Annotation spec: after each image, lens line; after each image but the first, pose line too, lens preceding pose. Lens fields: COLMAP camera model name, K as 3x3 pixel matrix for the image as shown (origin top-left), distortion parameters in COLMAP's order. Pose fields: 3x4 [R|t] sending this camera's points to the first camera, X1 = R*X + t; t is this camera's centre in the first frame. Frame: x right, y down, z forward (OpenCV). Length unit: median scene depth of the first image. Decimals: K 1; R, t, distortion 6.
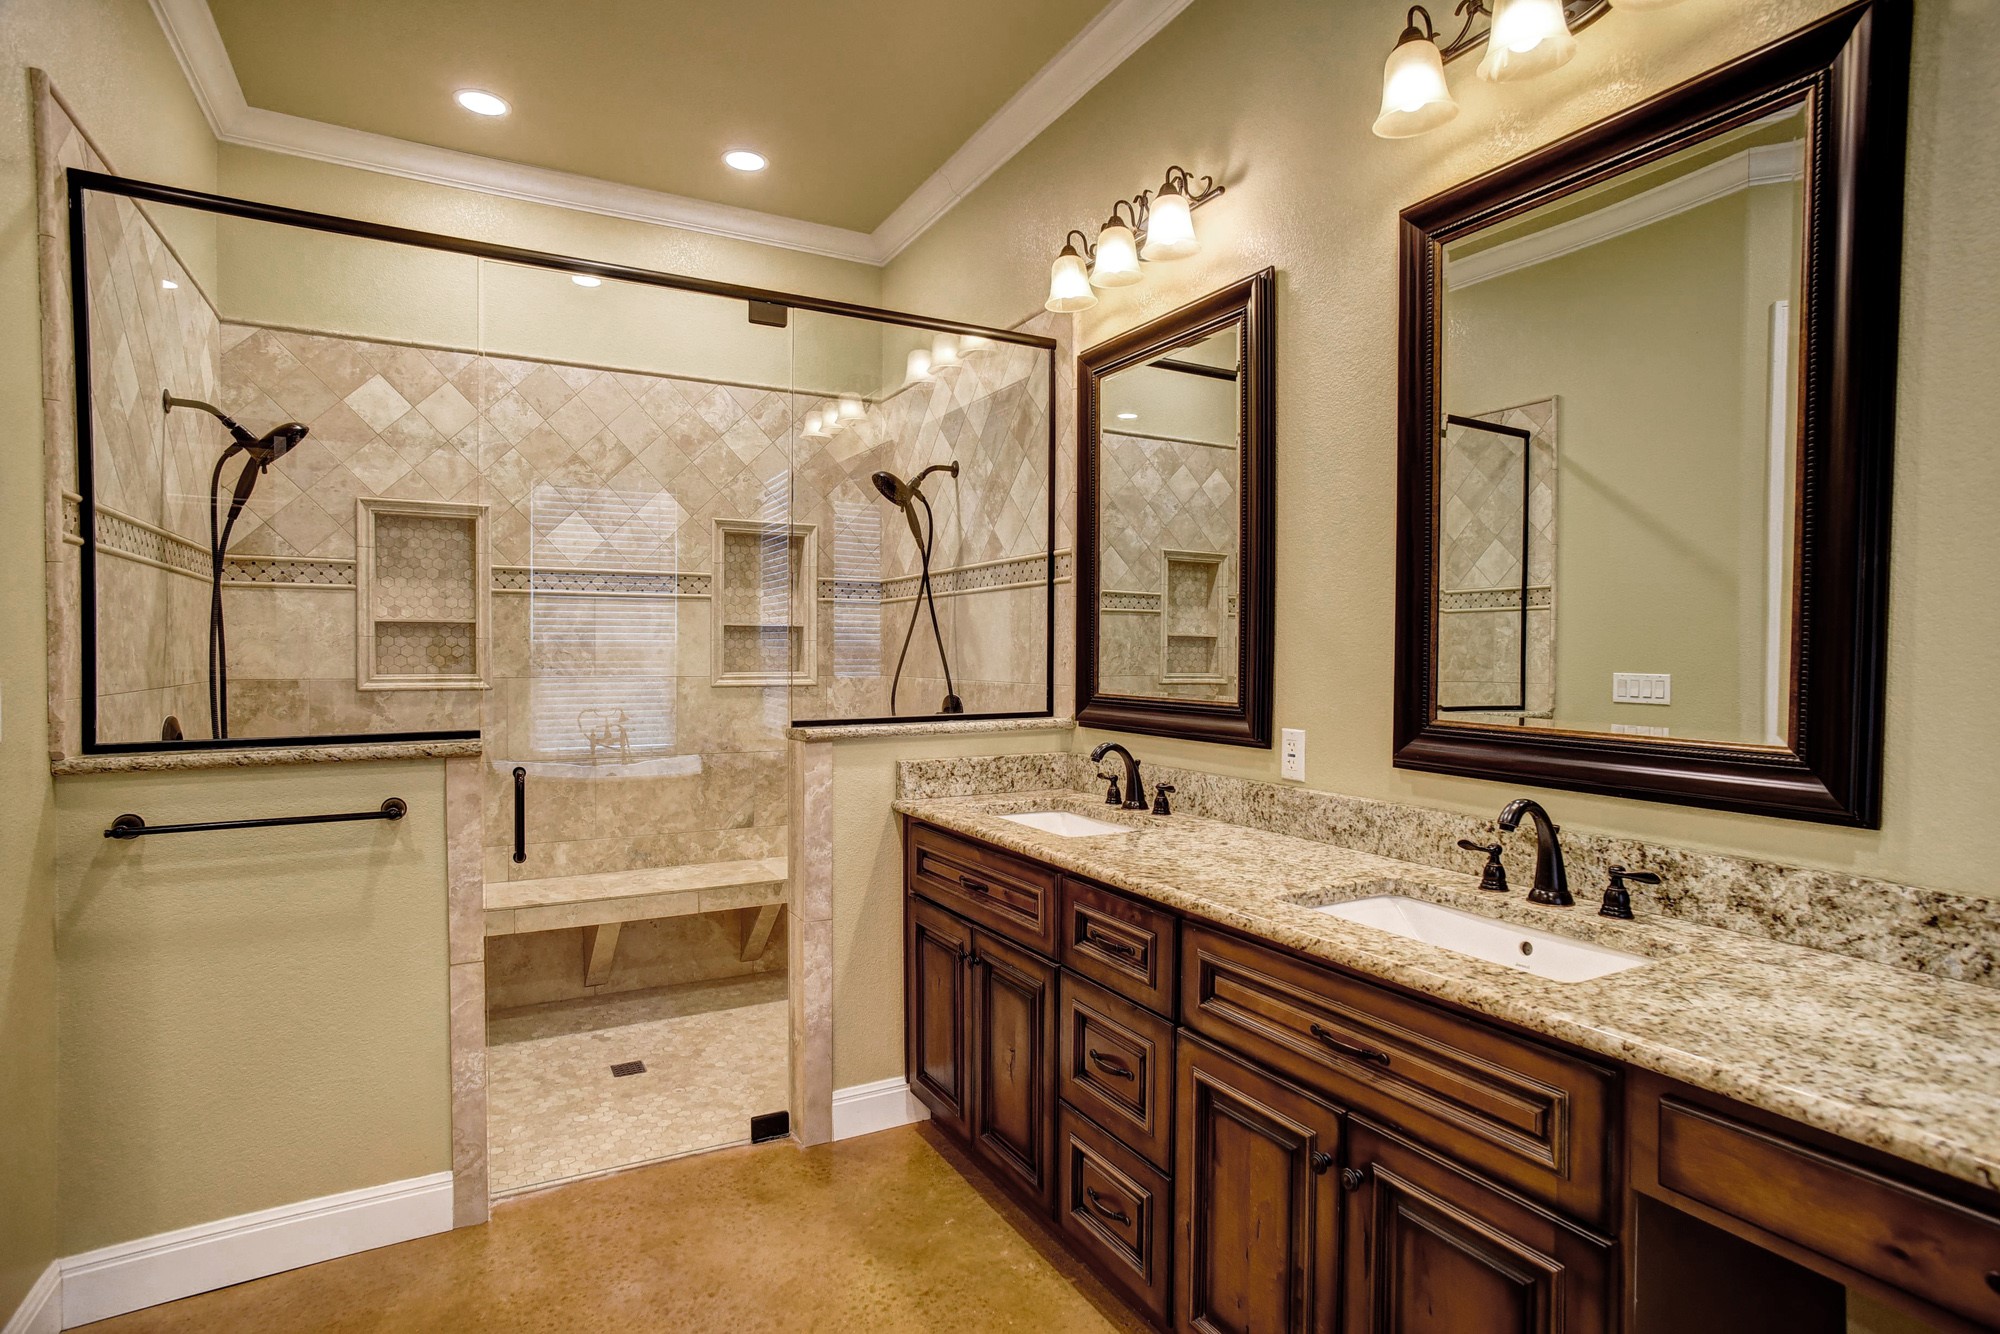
lens RADIAL K [[1025.8, 0, 1007.8], [0, 1025.8, 670.1], [0, 0, 1]] dist [-0.059240, 0.042646]
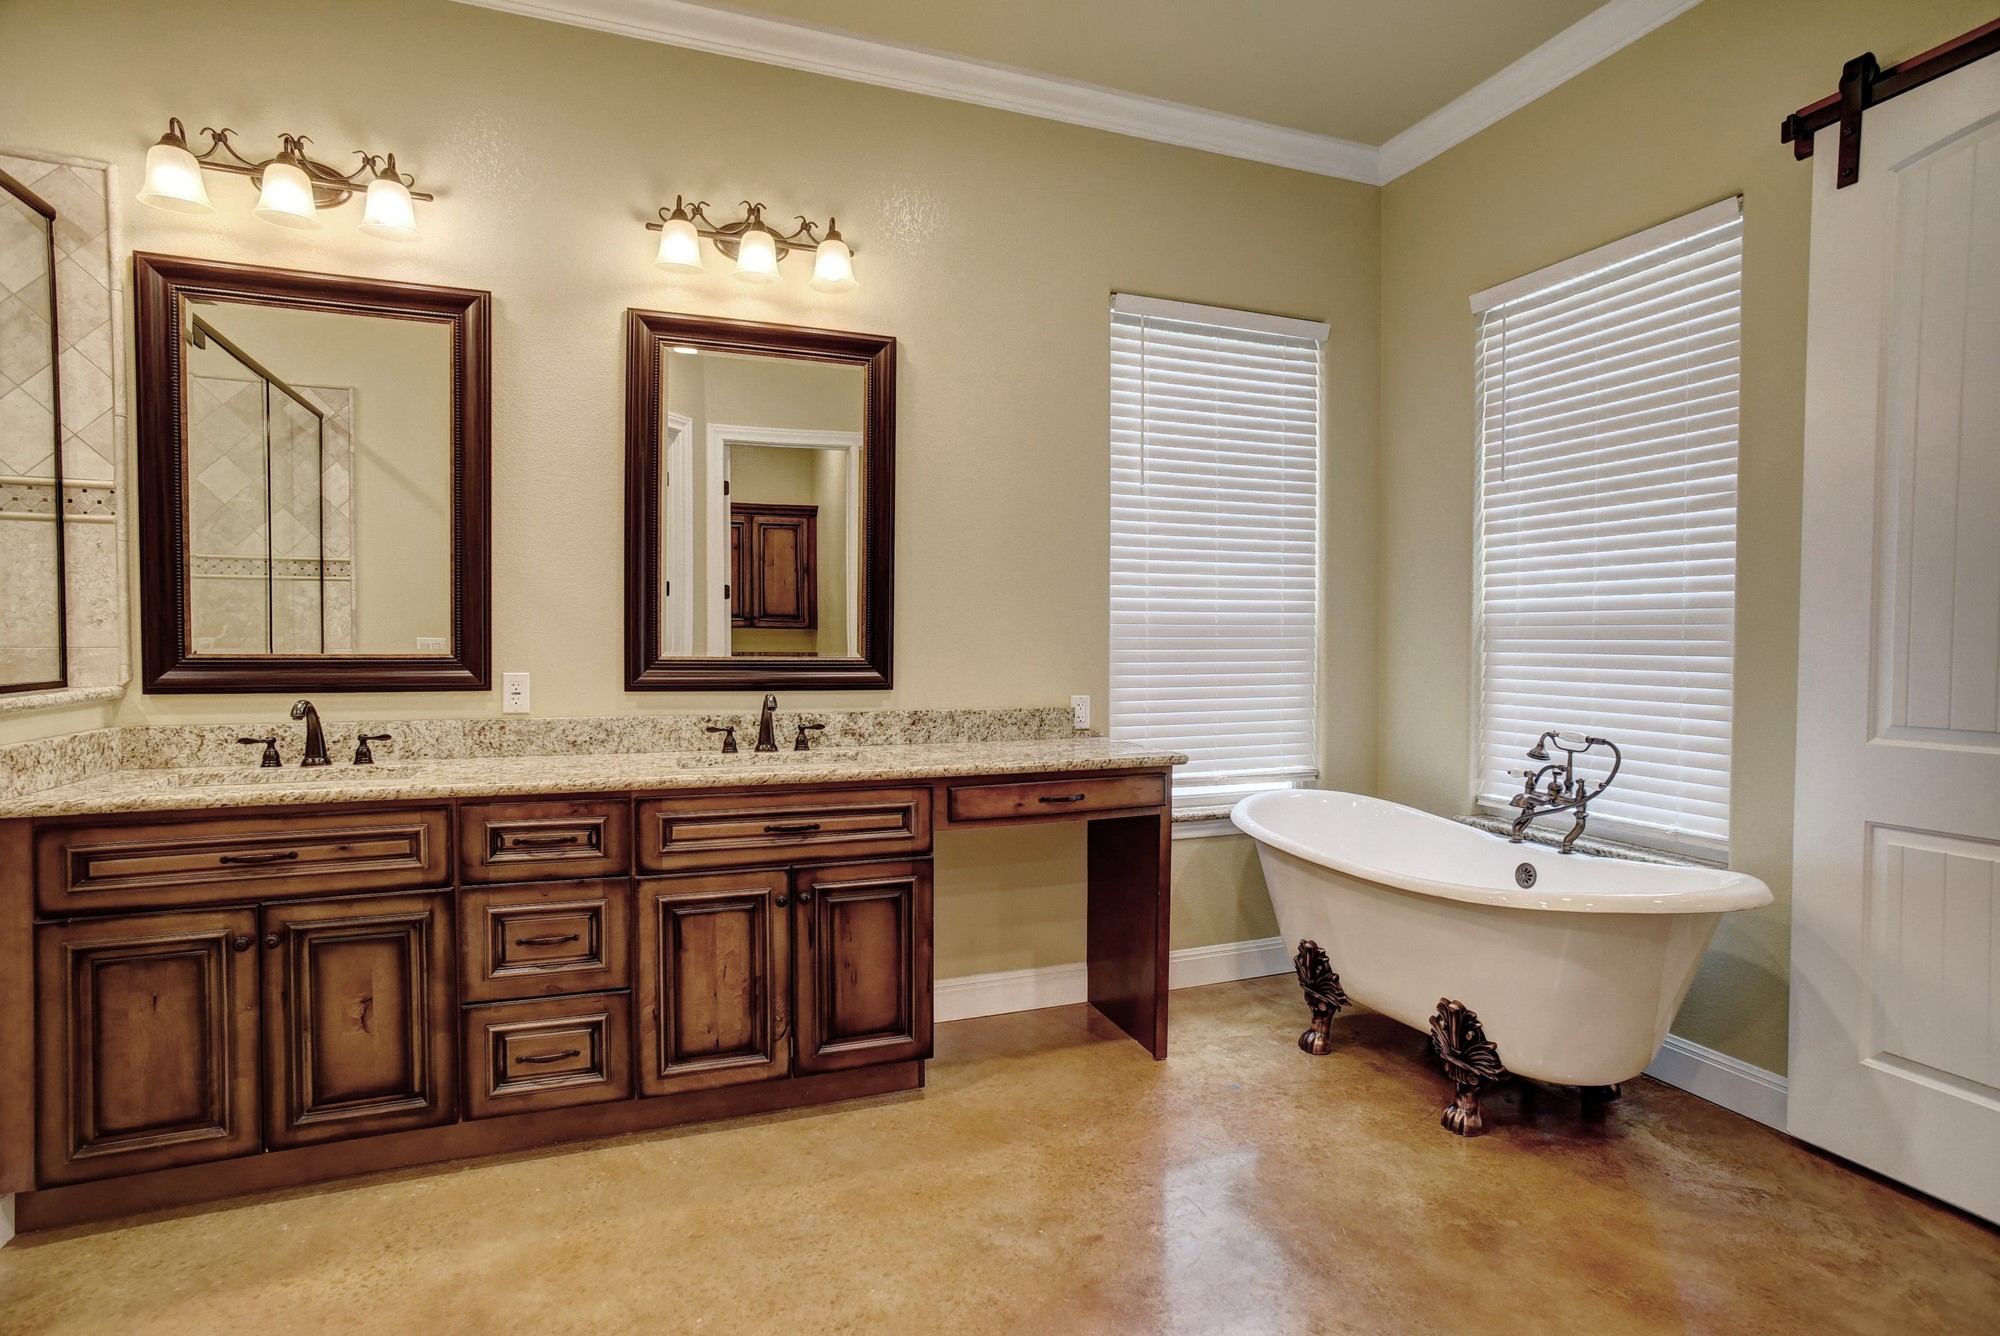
lens RADIAL K [[1025.8, 0, 1007.8], [0, 1025.8, 671.1], [0, 0, 1]] dist [-0.059240, 0.042646]
pose [[0.143591, -0.030945, 0.989153, -0.979249], [0.013461, 0.999480, 0.029314, 0.031261], [-0.989546, 0.009105, 0.143932, 0.251723]]
